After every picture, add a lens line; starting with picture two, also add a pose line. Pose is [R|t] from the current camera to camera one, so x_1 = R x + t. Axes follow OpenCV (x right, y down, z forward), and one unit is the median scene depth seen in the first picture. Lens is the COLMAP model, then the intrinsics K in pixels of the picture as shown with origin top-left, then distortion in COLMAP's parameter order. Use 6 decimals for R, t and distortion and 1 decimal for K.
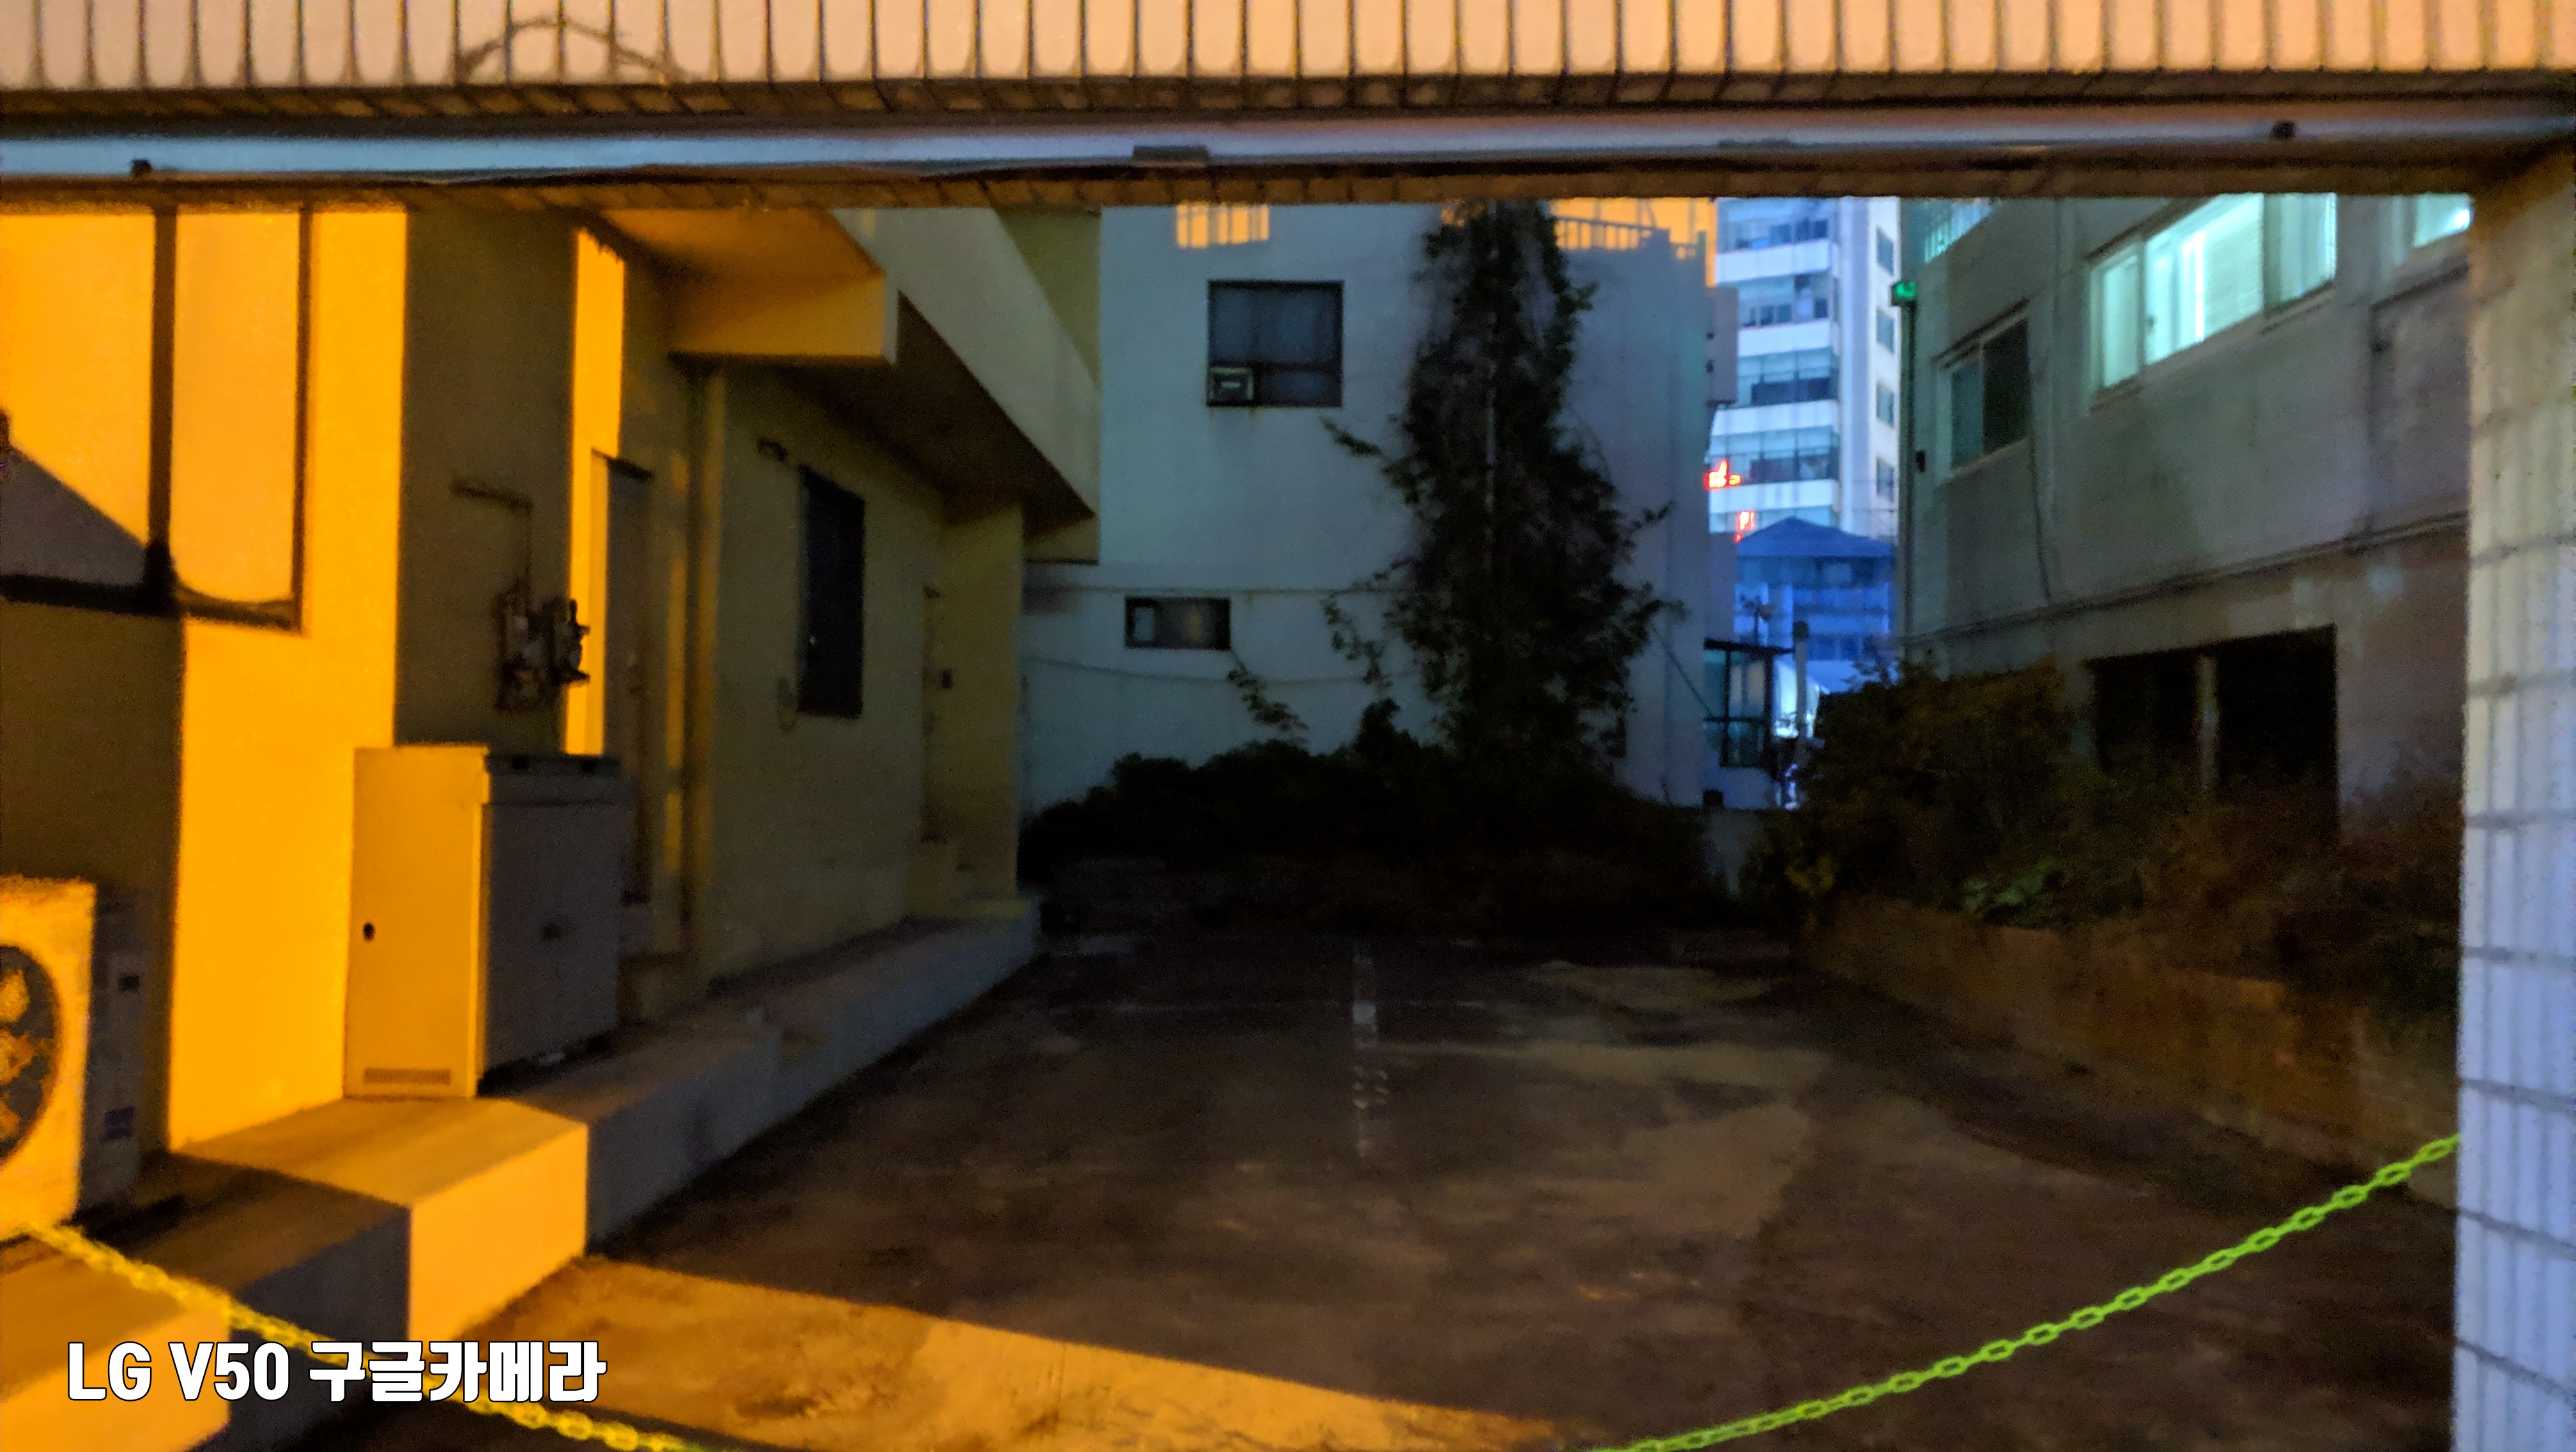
lens RADIAL K [[2180.3, 0, 1288.0], [0, 2180.3, 726.0], [0, 0, 1]] dist [0.000561, -0.001610]
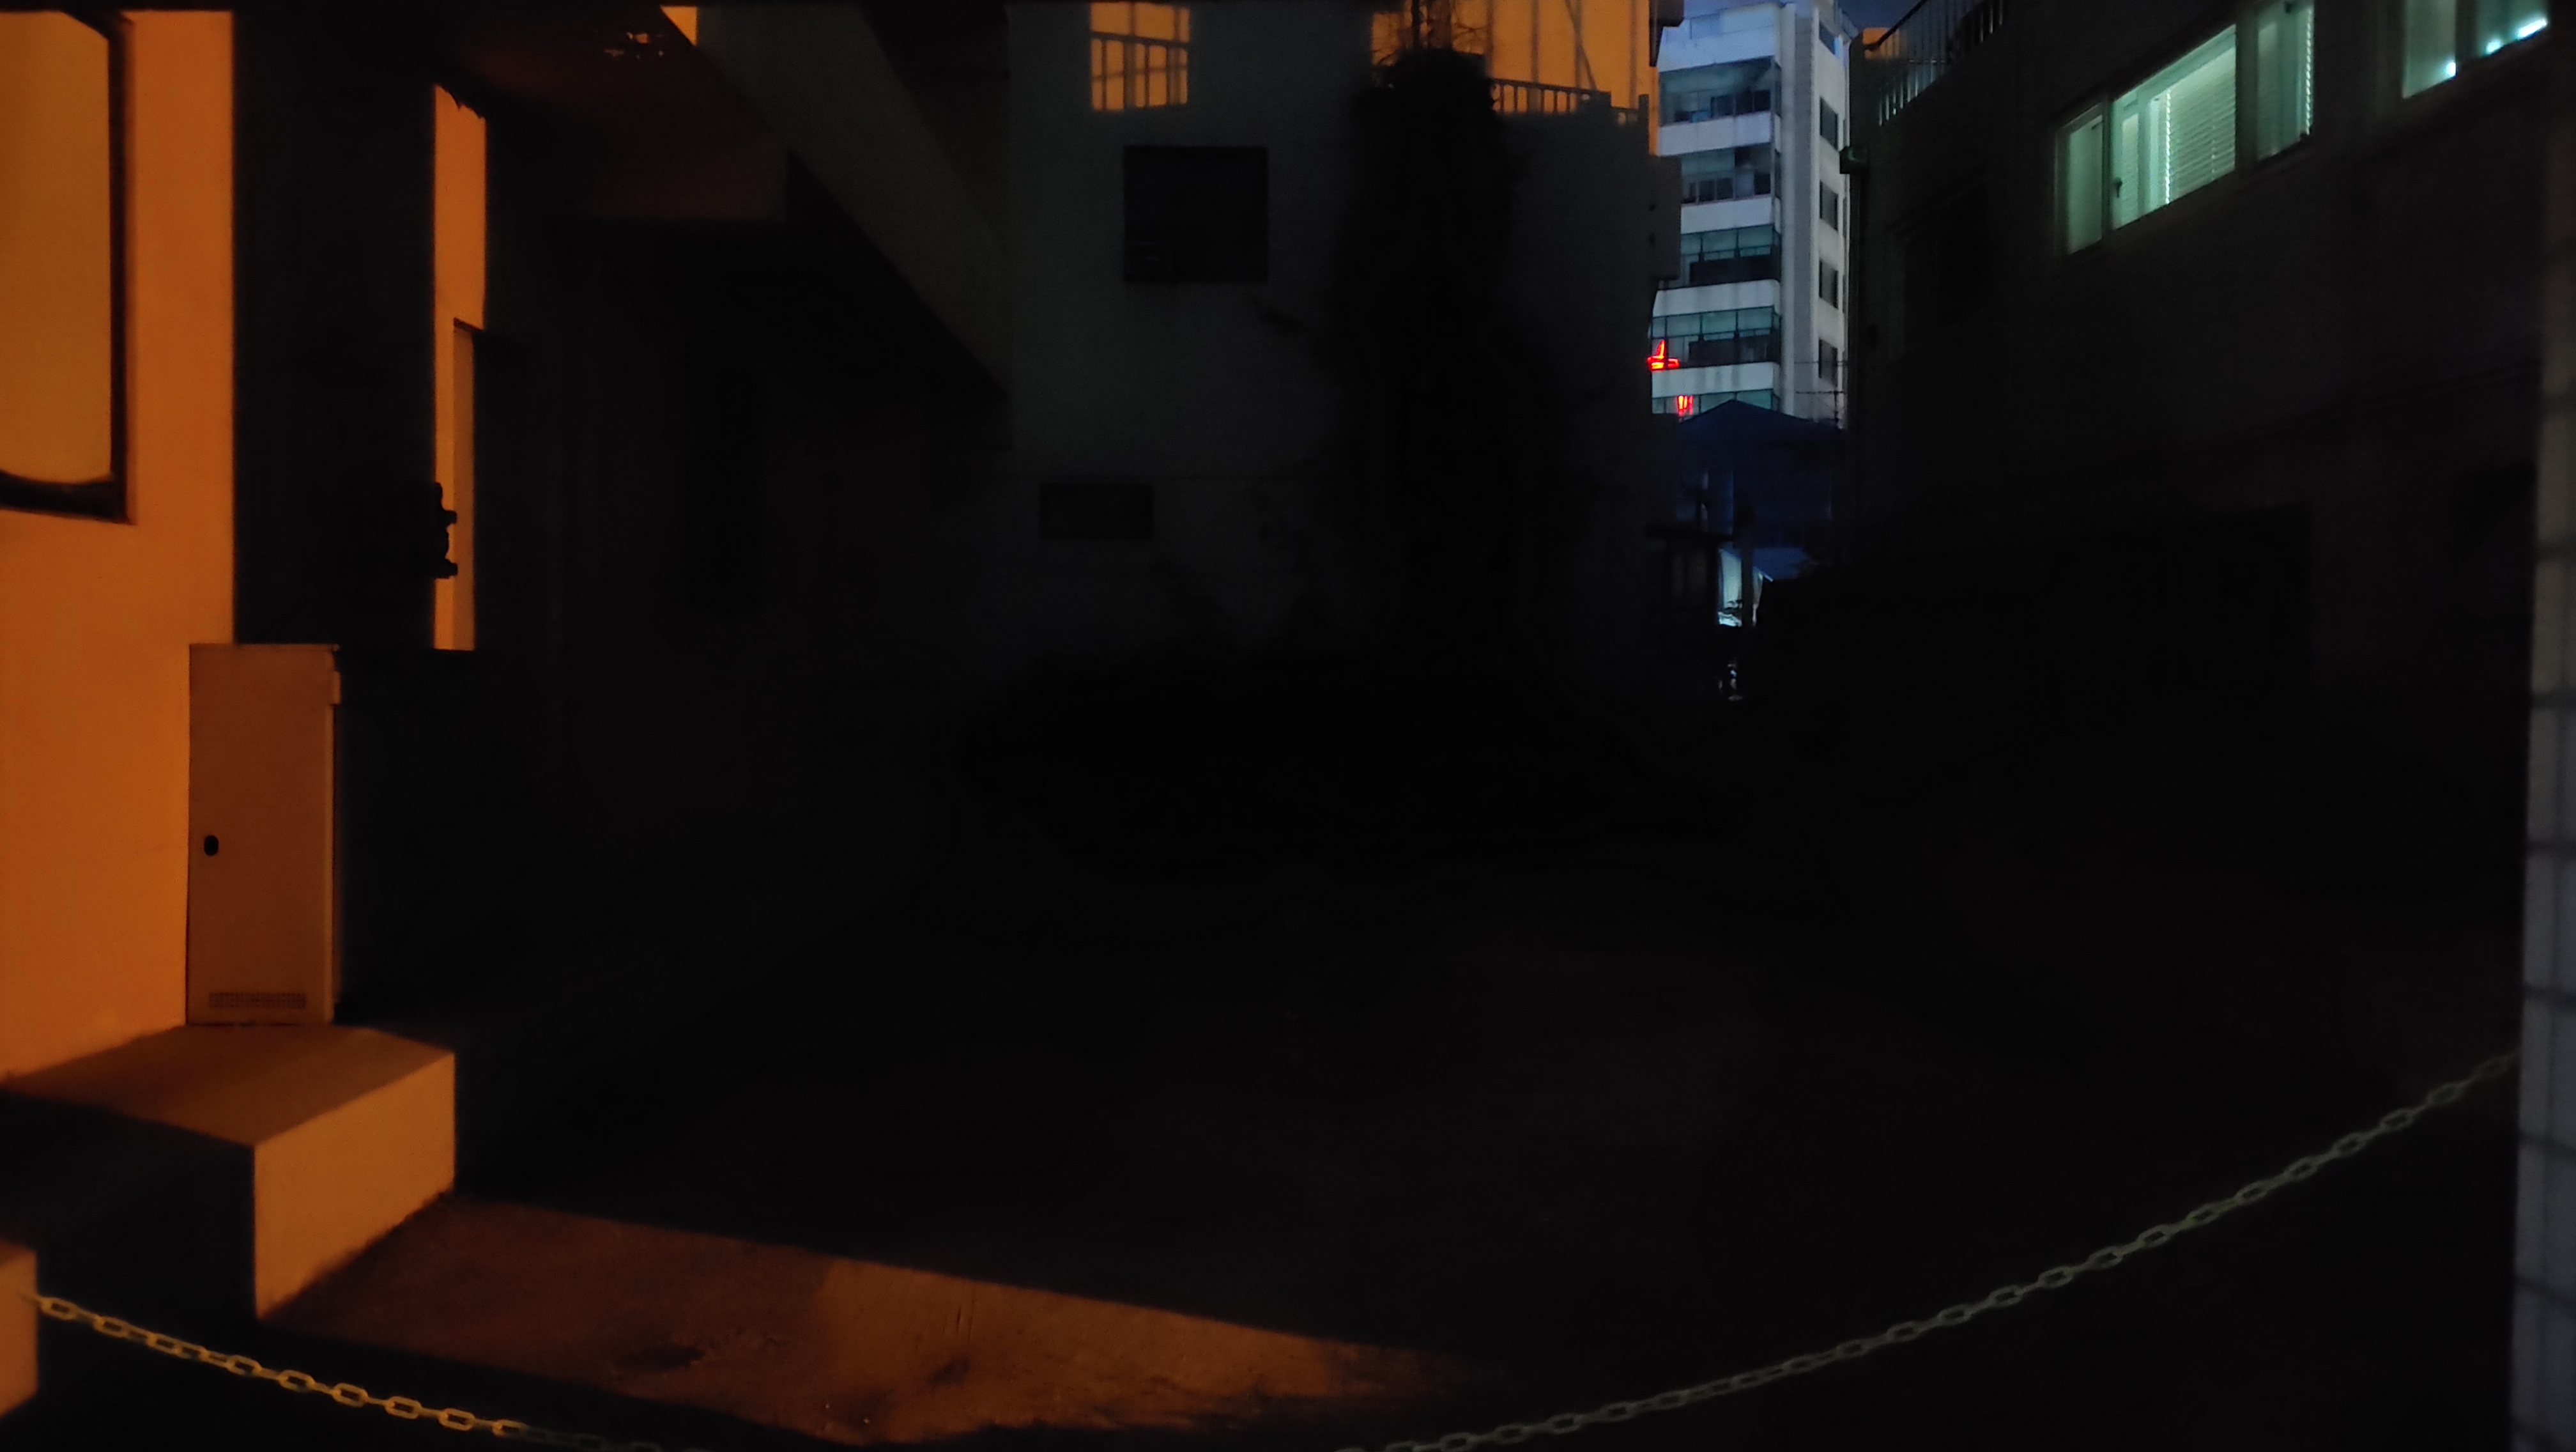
lens RADIAL K [[1903.6, 0, 1288.0], [0, 1903.6, 726.0], [0, 0, 1]] dist [-0.000240, 0.000395]
pose [[0.999417, -0.008775, 0.032989, 0.004798], [0.007369, 0.999069, 0.042511, 0.011925], [-0.033331, -0.042243, 0.998551, 0.164524]]
